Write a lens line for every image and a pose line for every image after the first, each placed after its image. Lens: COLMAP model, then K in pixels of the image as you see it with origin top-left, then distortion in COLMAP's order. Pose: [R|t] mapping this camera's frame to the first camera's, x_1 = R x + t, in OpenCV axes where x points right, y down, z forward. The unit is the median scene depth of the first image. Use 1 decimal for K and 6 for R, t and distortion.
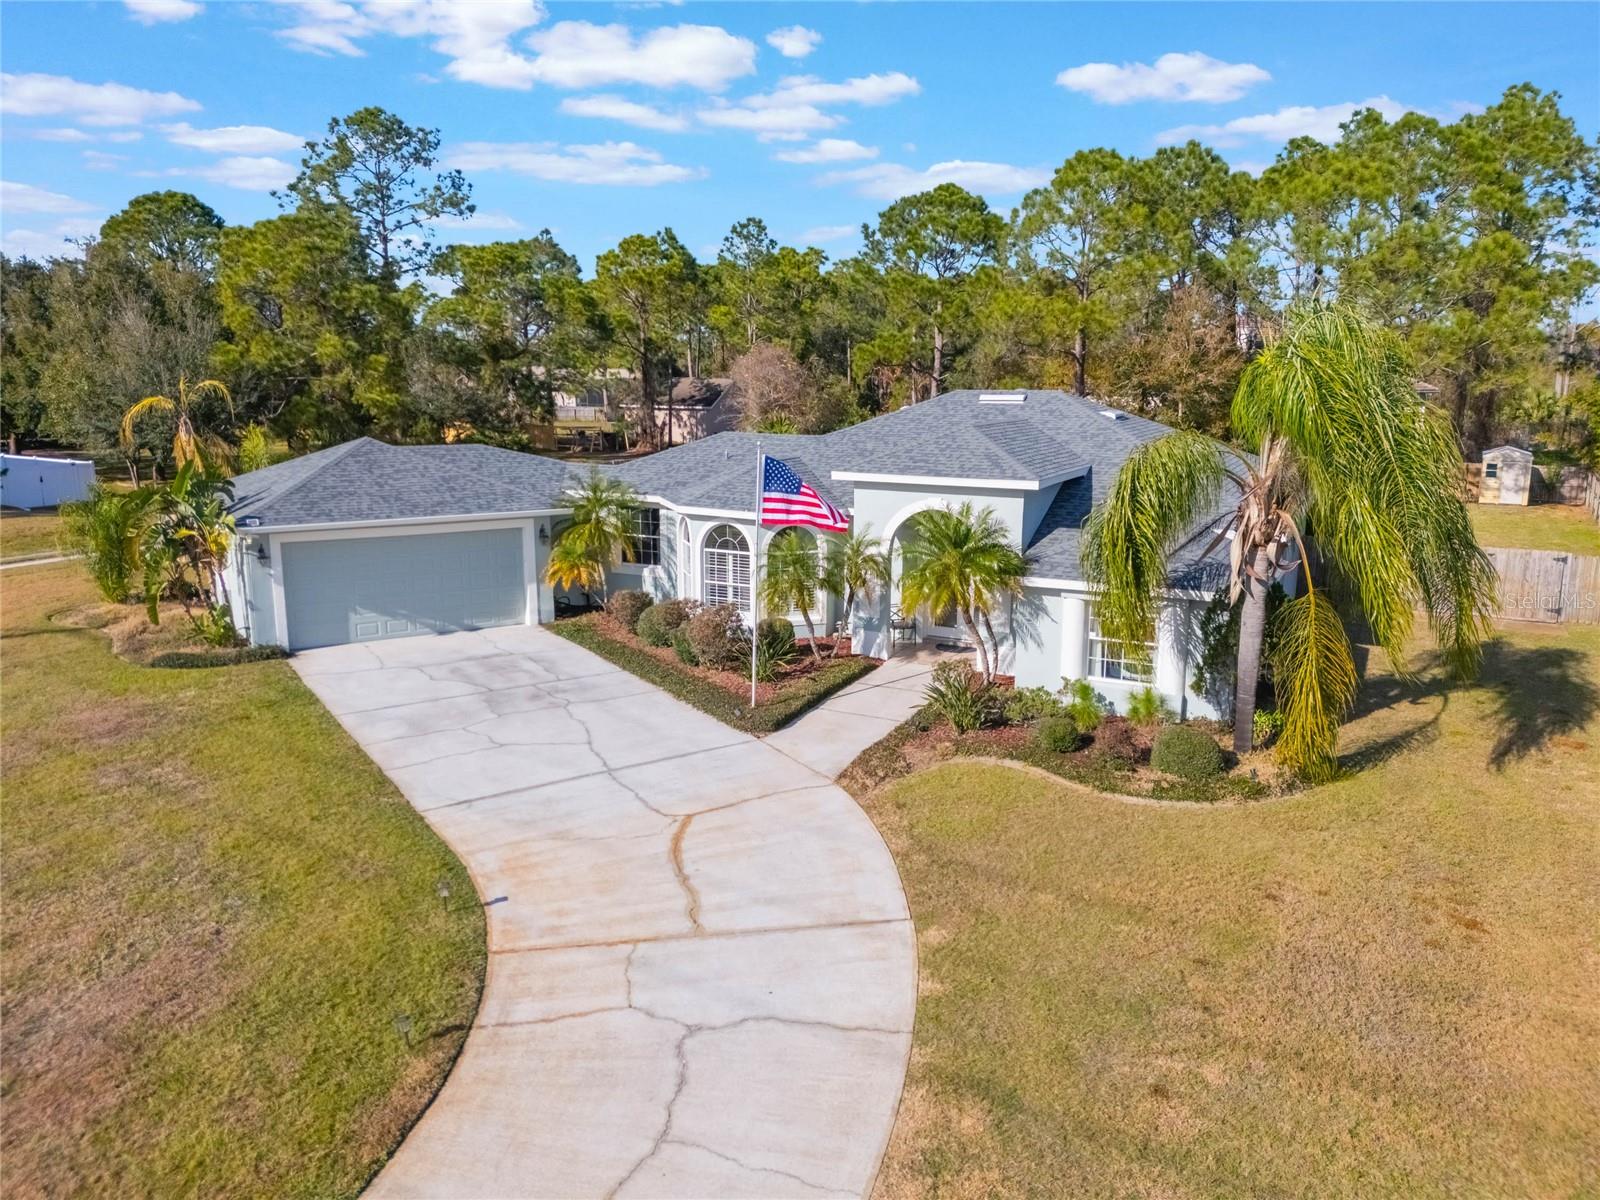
lens RADIAL K [[1168.6, 0, 796.6], [0, 1168.6, 600.5], [0, 0, 1]] dist [0.090328, -0.099881]
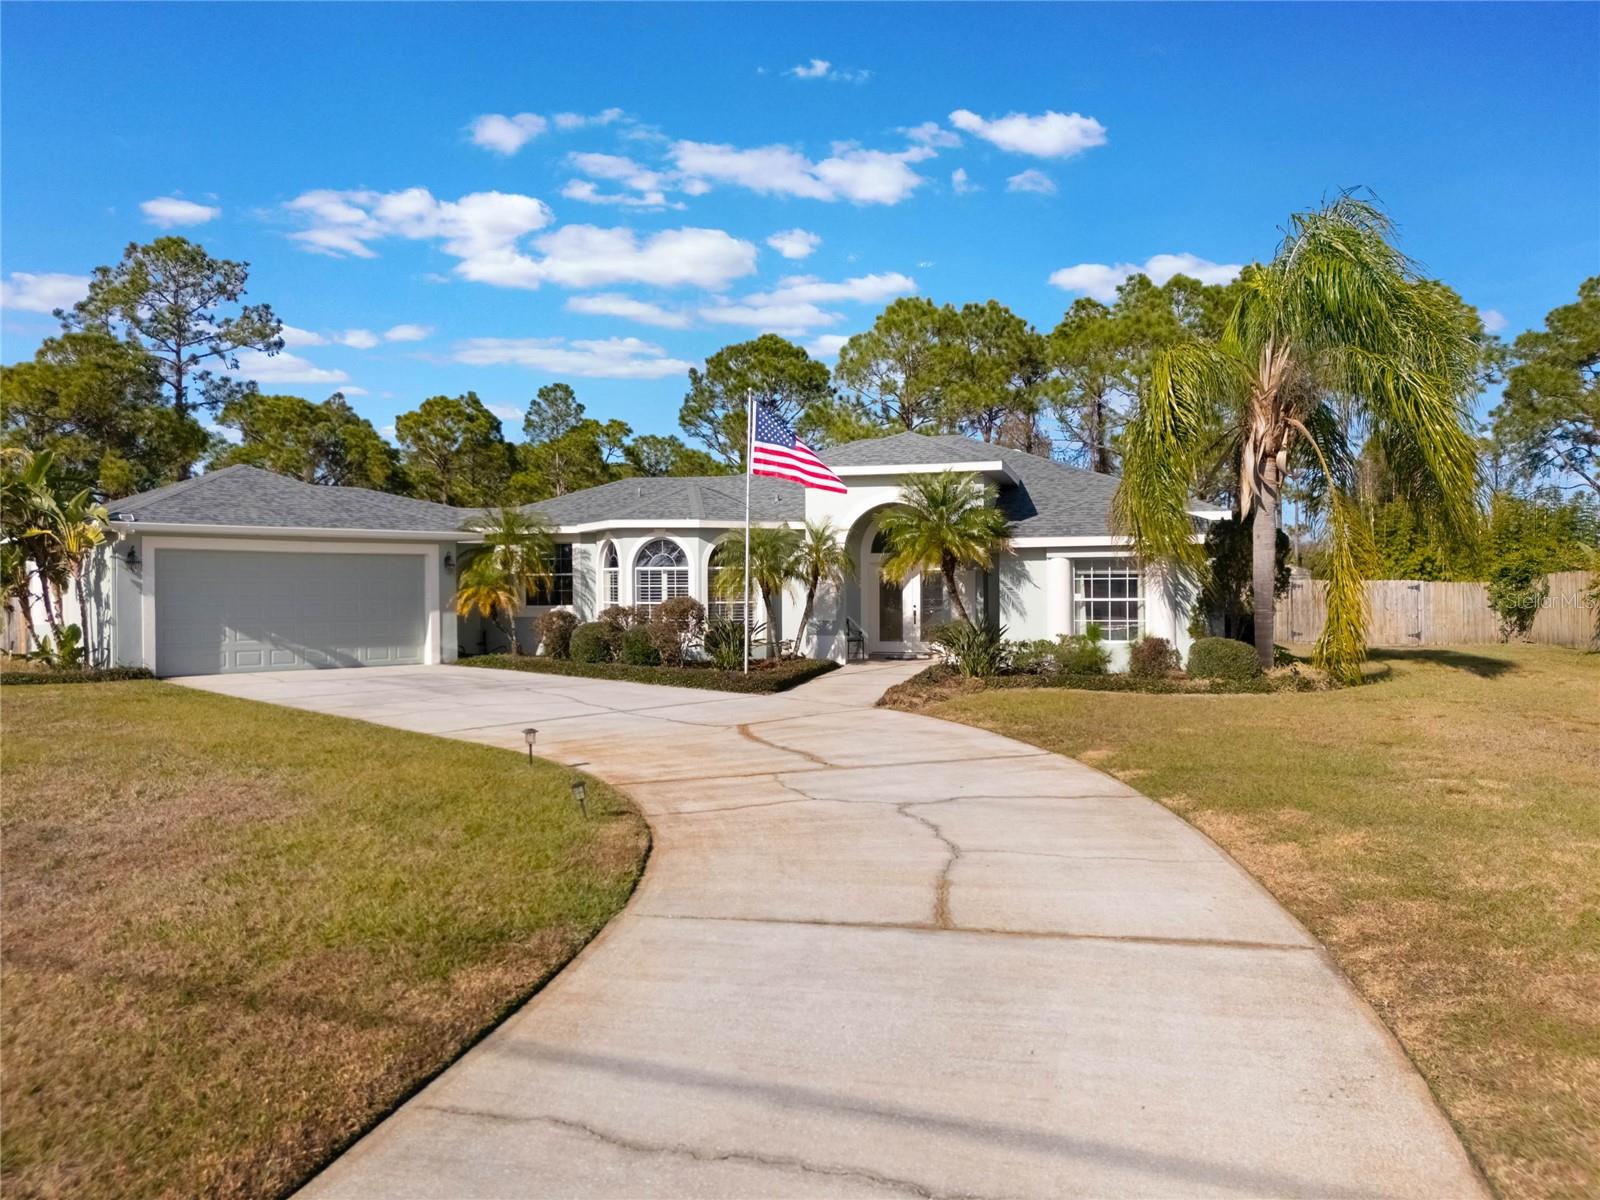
lens RADIAL K [[1171.4, 0, 798.0], [0, 1171.4, 598.4], [0, 0, 1]] dist [0.077923, -0.081313]
pose [[0.979108, -0.011770, 0.202999, -0.135141], [0.049575, 0.982015, -0.182175, 0.149589], [-0.197204, 0.188433, 0.962083, 0.070245]]
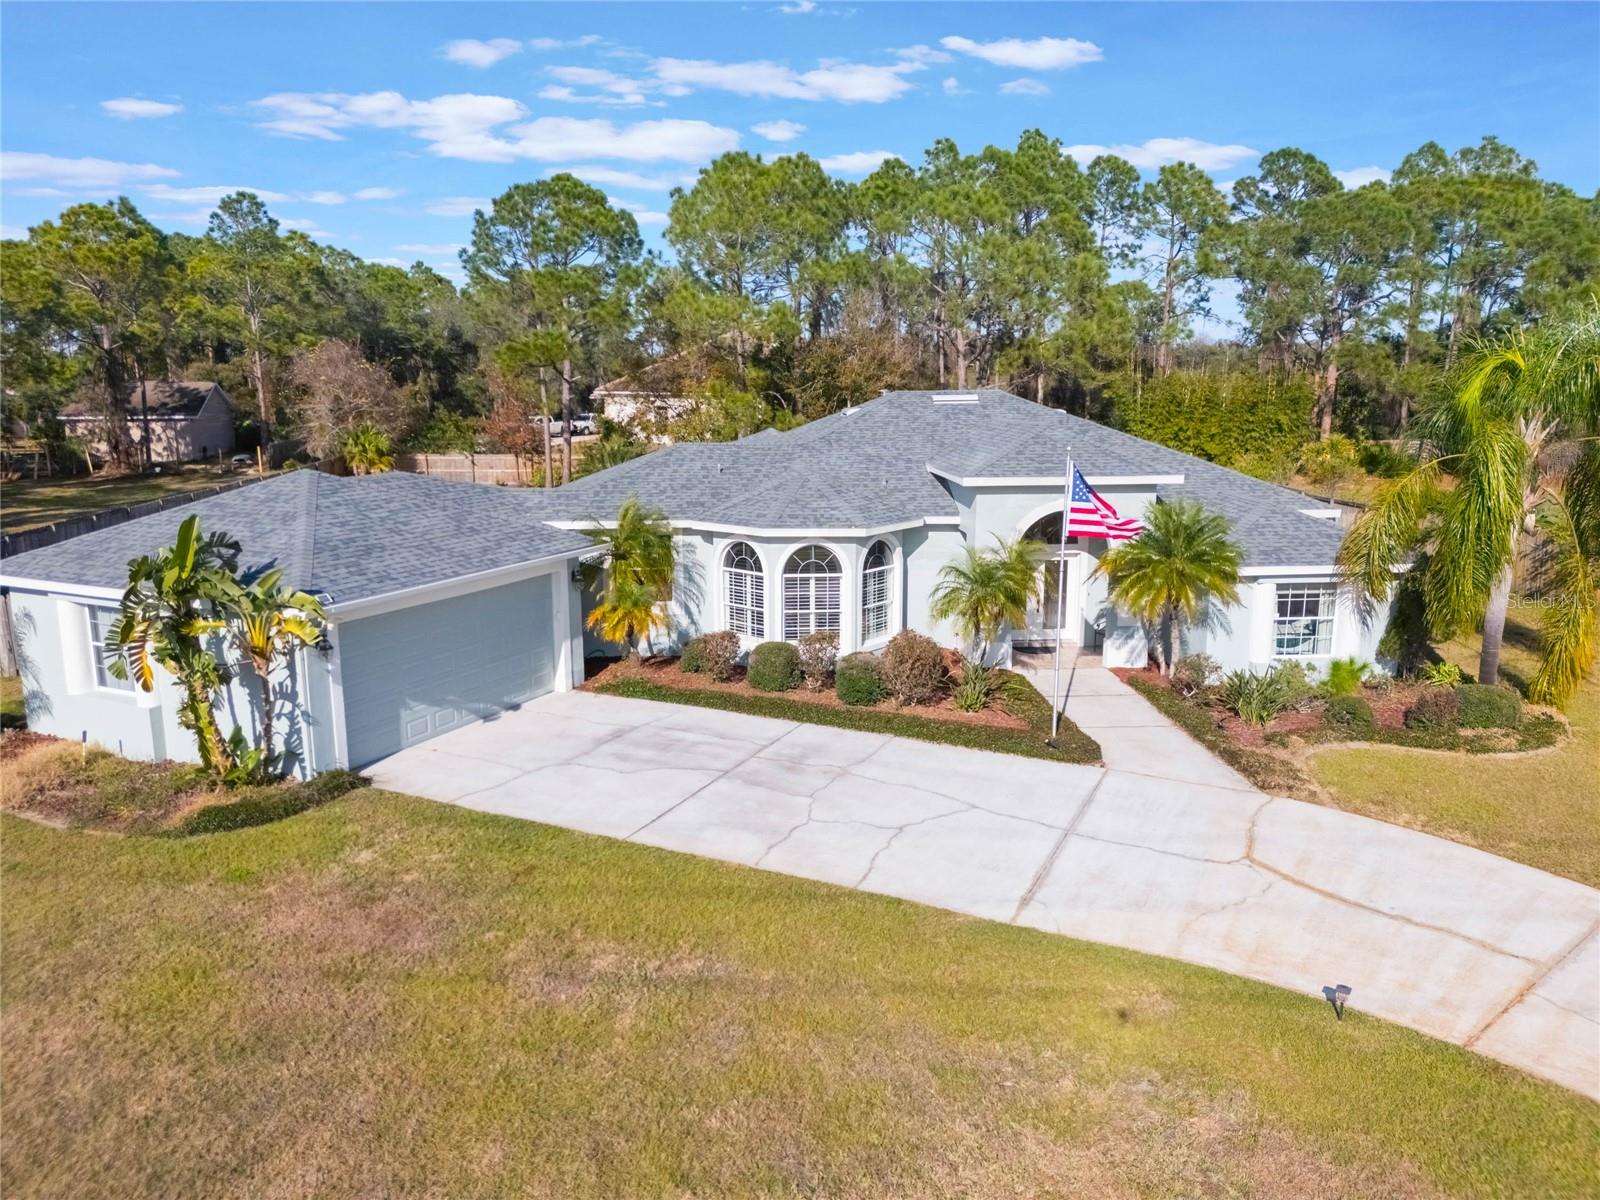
lens RADIAL K [[1171.4, 0, 798.0], [0, 1171.4, 598.4], [0, 0, 1]] dist [0.077923, -0.081313]
pose [[0.853347, -0.107758, 0.510085, -0.494801], [0.109408, 0.993634, 0.026876, -0.046757], [-0.509734, 0.032873, 0.859704, 0.225065]]
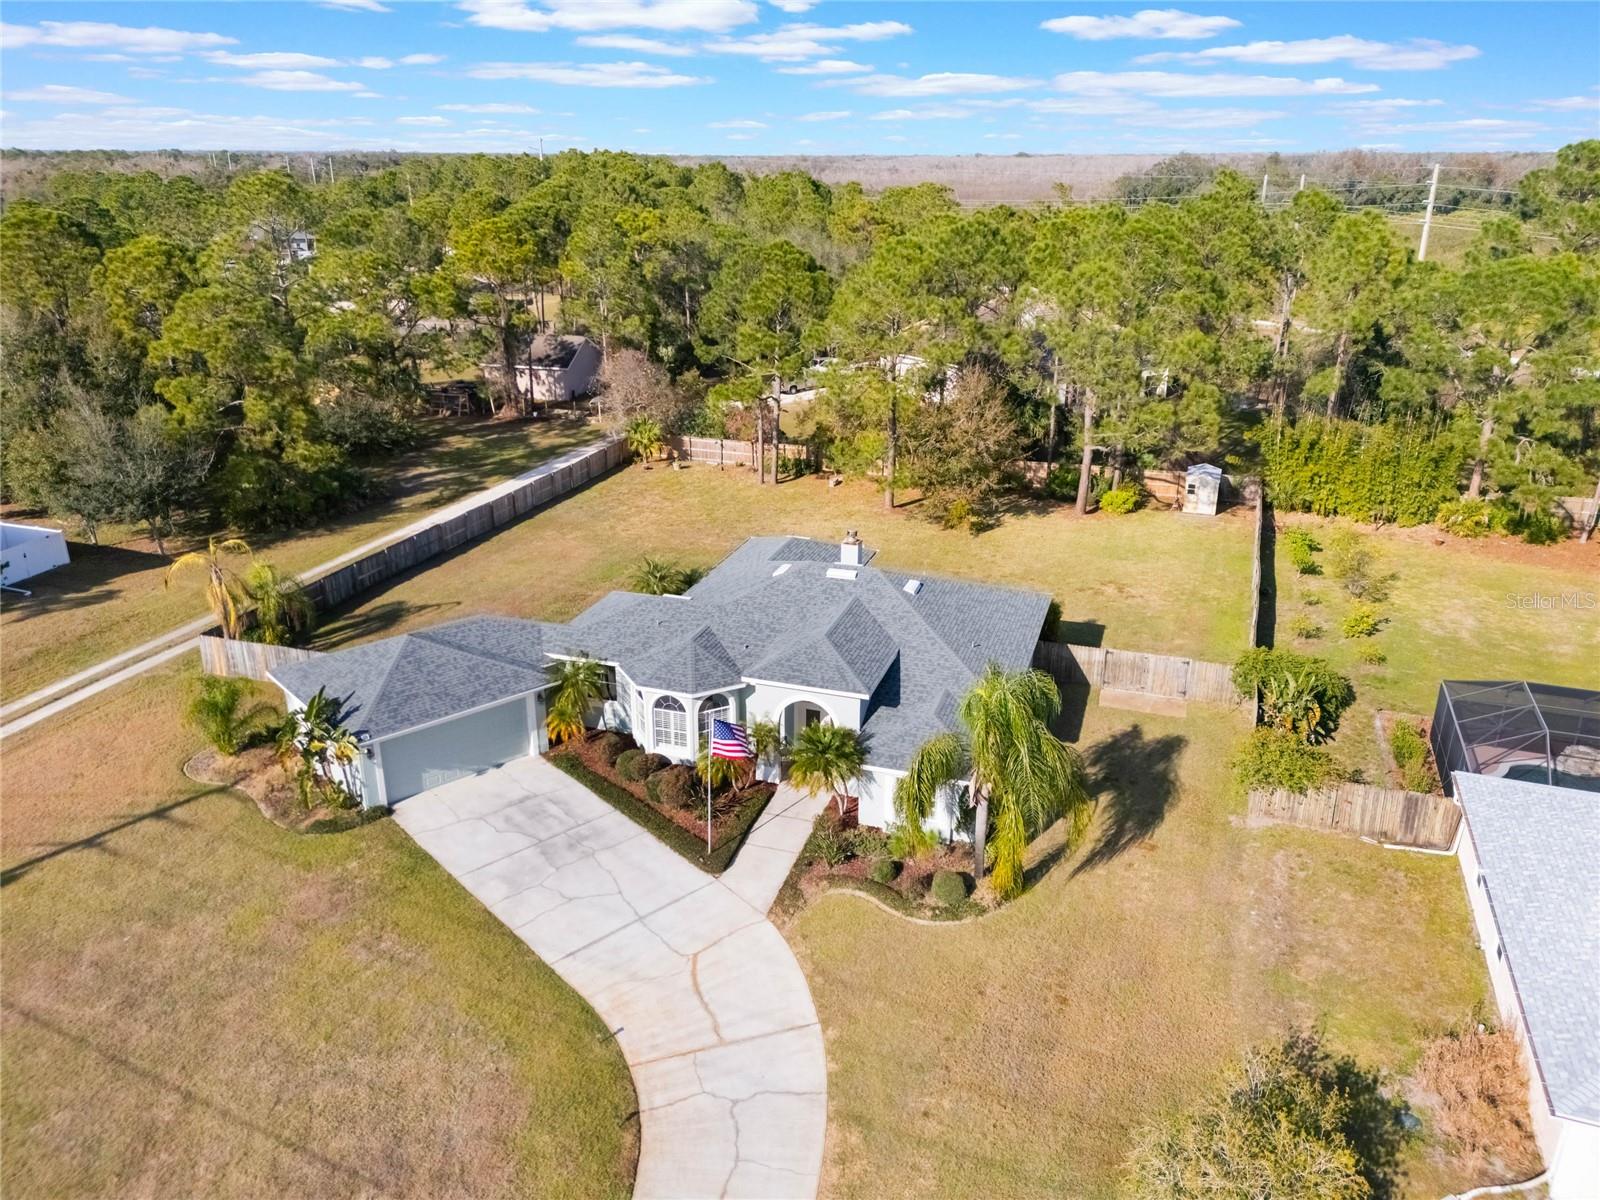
lens RADIAL K [[1171.4, 0, 798.0], [0, 1171.4, 598.4], [0, 0, 1]] dist [0.077923, -0.081313]
pose [[0.988001, -0.056184, 0.143869, -0.100033], [0.032275, 0.986029, 0.163418, -0.407902], [-0.151041, -0.156814, 0.976010, -0.470435]]
